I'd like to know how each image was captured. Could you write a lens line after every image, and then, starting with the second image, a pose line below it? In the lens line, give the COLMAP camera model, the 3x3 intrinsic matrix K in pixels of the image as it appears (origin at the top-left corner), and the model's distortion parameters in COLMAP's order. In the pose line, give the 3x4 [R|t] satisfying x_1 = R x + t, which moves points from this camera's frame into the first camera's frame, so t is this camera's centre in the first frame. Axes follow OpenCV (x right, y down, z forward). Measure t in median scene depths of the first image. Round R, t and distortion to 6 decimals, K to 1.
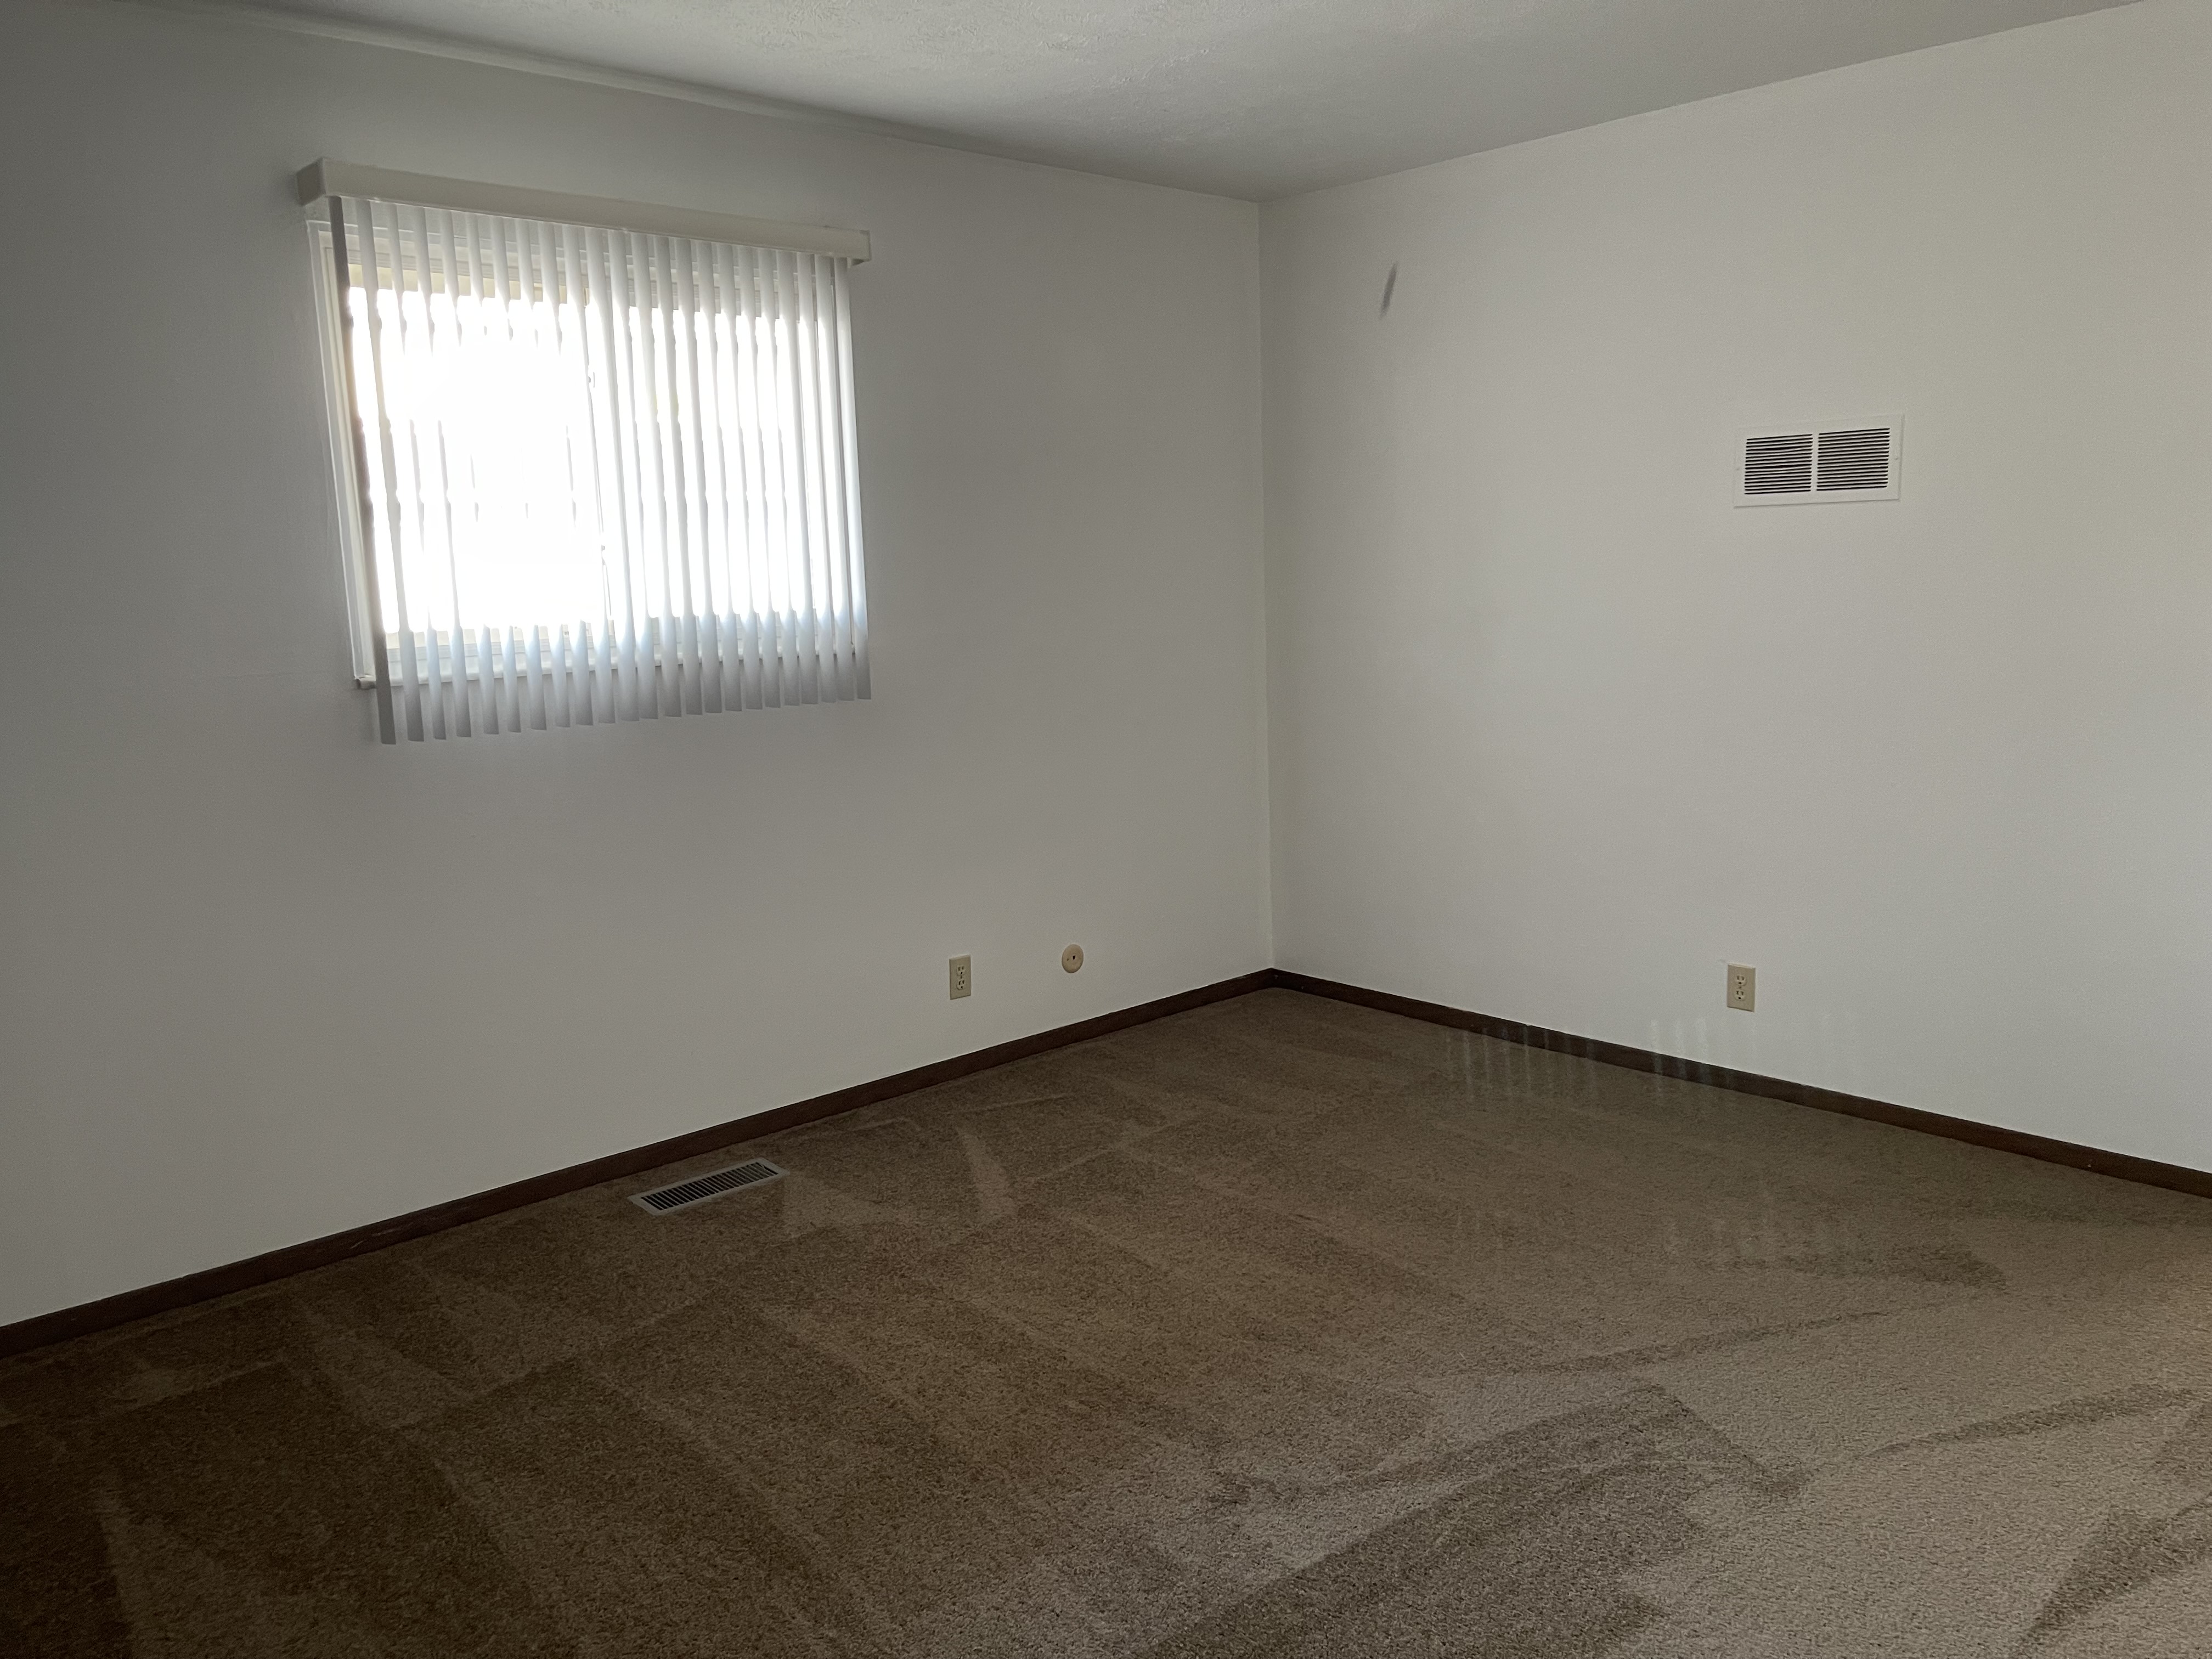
lens RADIAL K [[1676.8, 0, 1106.0], [0, 1676.8, 829.5], [0, 0, 1]] dist [0.047481, -0.087908]
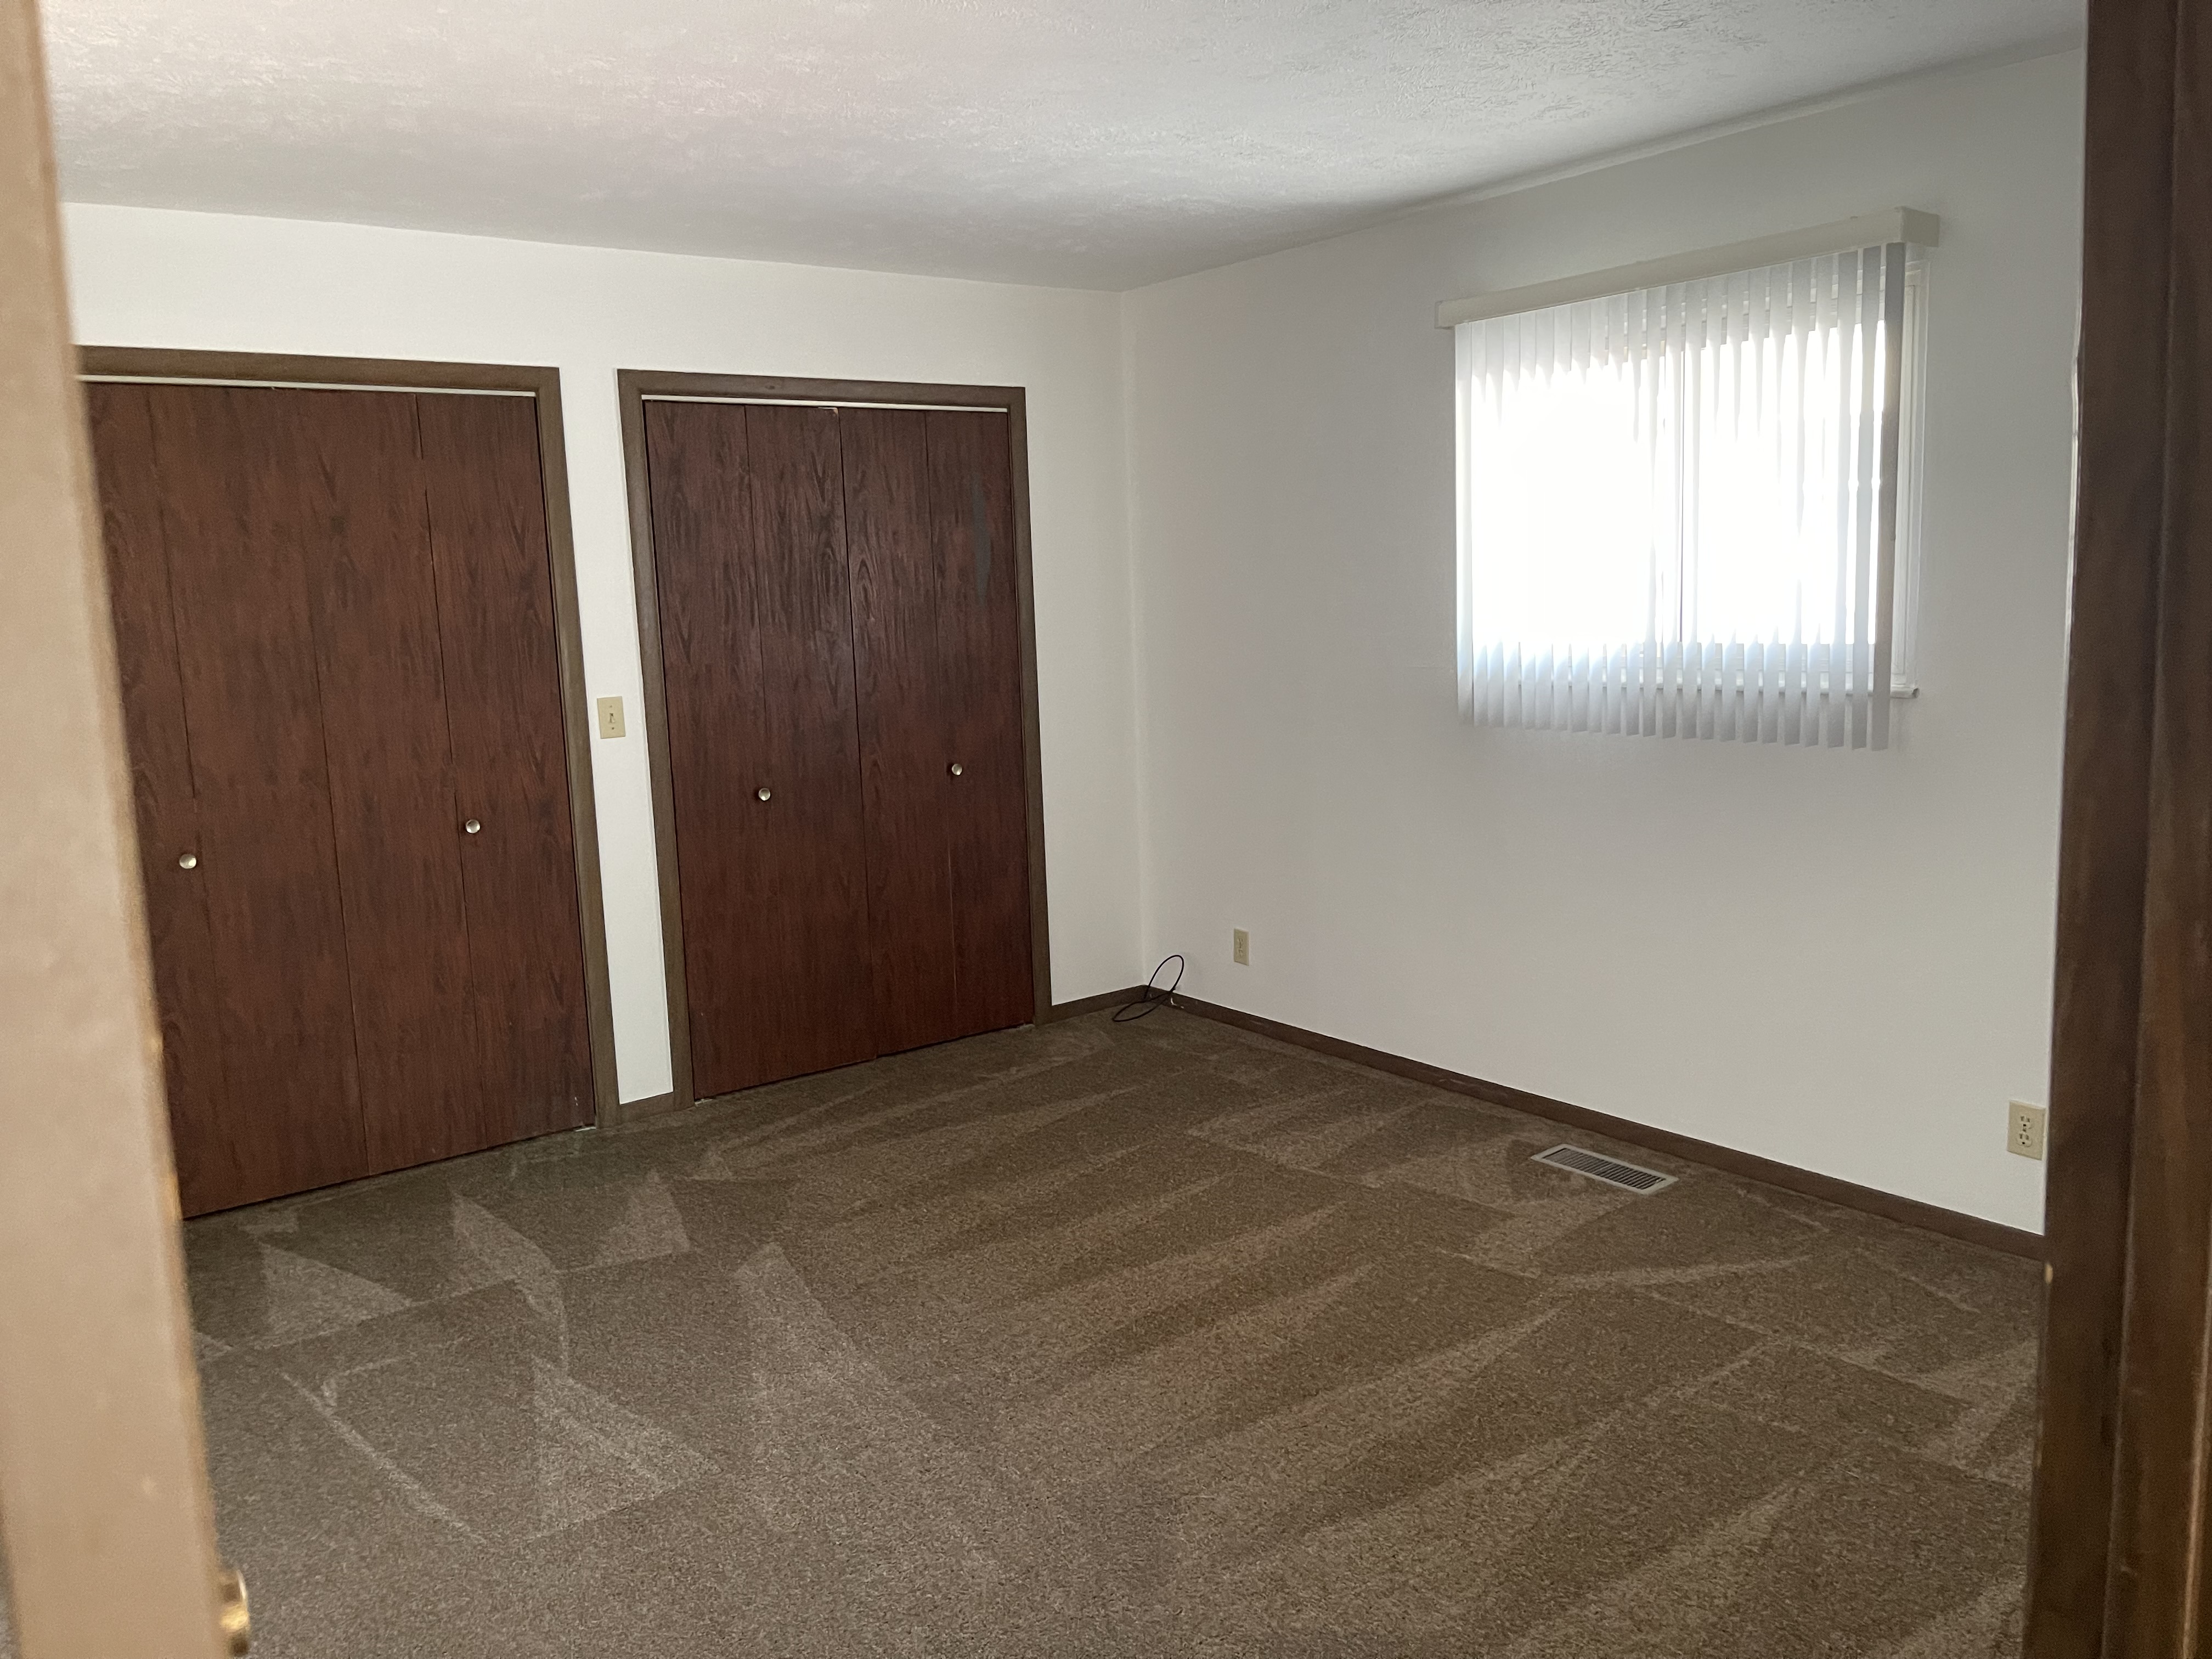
lens RADIAL K [[1676.8, 0, 1106.0], [0, 1676.8, 829.5], [0, 0, 1]] dist [0.047481, -0.087908]
pose [[-0.108627, 0.179673, -0.977710, 0.818410], [-0.120952, 0.973834, 0.192399, -0.170459], [0.986697, 0.139156, -0.084053, 0.745545]]
